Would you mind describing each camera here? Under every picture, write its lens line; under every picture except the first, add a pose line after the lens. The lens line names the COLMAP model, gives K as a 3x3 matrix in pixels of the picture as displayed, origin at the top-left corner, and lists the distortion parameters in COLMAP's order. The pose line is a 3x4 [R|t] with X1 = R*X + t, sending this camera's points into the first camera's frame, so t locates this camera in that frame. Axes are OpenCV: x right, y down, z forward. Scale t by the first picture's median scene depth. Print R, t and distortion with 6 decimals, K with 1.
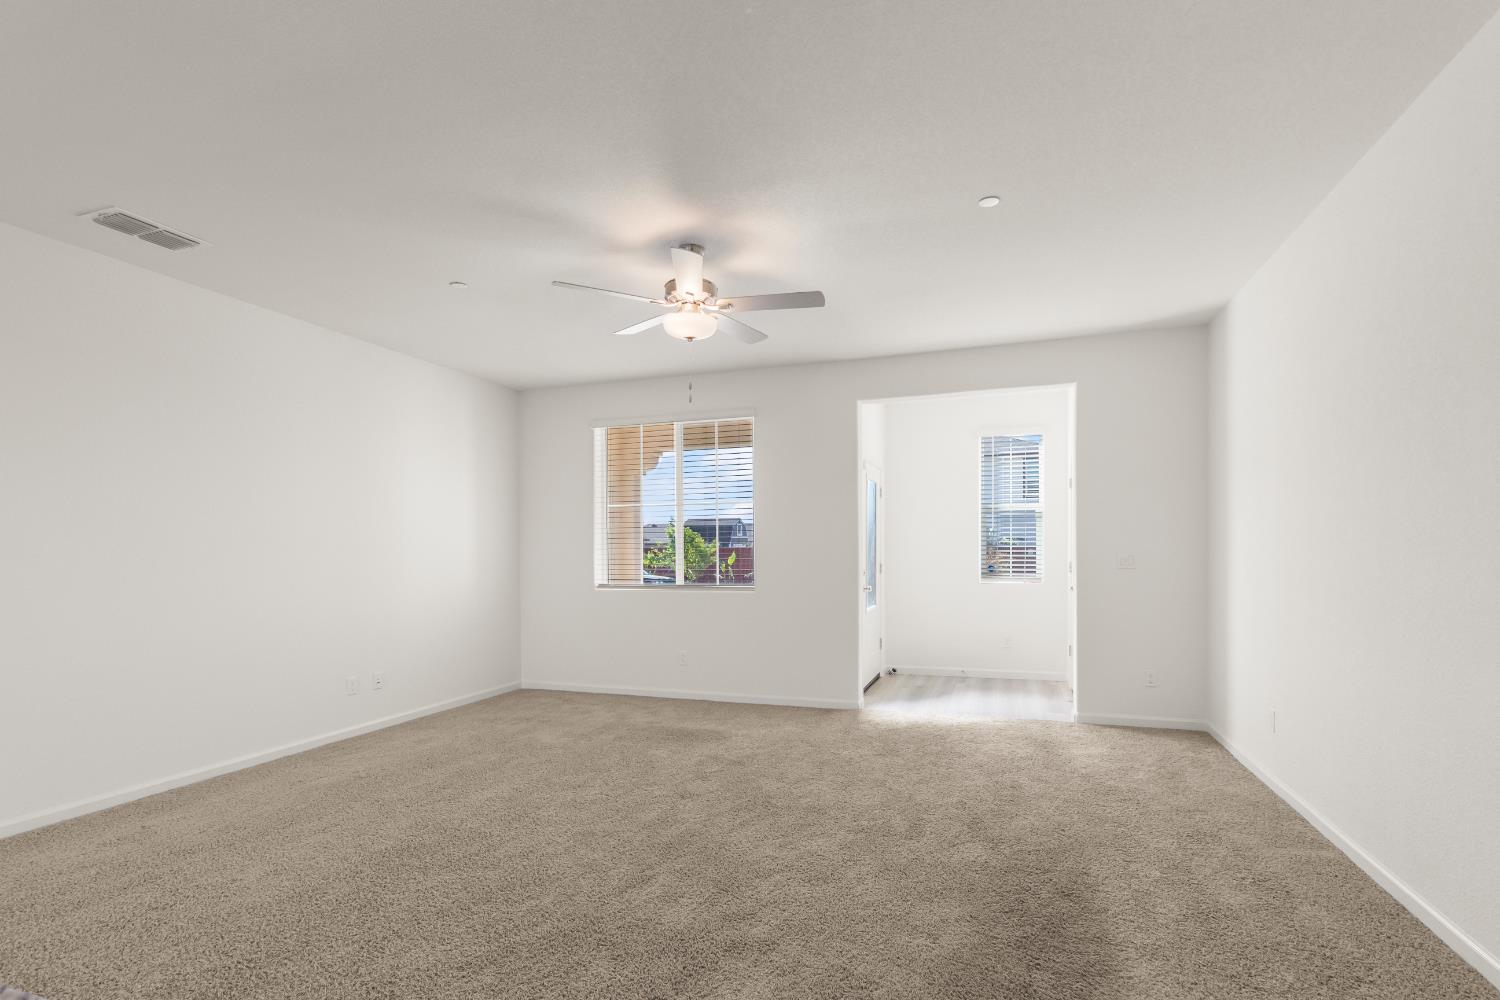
lens RADIAL K [[702.3, 0, 747.5], [0, 702.3, 547.0], [0, 0, 1]] dist [-0.001953, 0.001848]
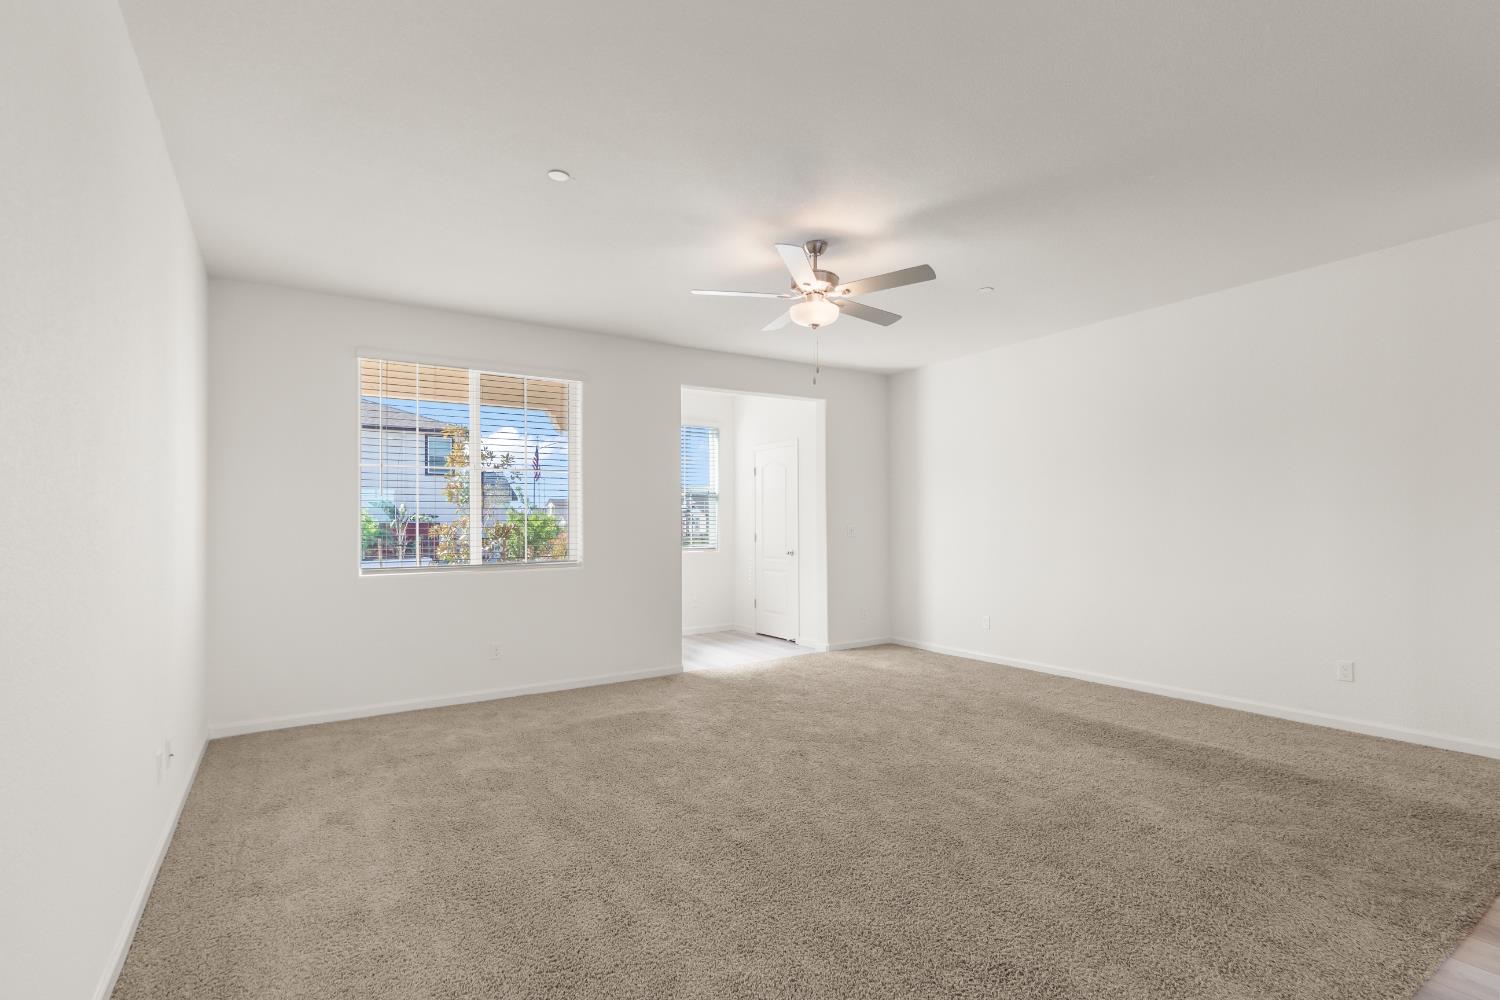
lens RADIAL K [[702.3, 0, 745.6], [0, 702.3, 507.5], [0, 0, 1]] dist [-0.001953, 0.001848]
pose [[0.620102, 0.018696, 0.784299, -0.650441], [0.000907, 0.999698, -0.024548, 0.007460], [-0.784521, 0.015934, 0.619898, 0.271159]]
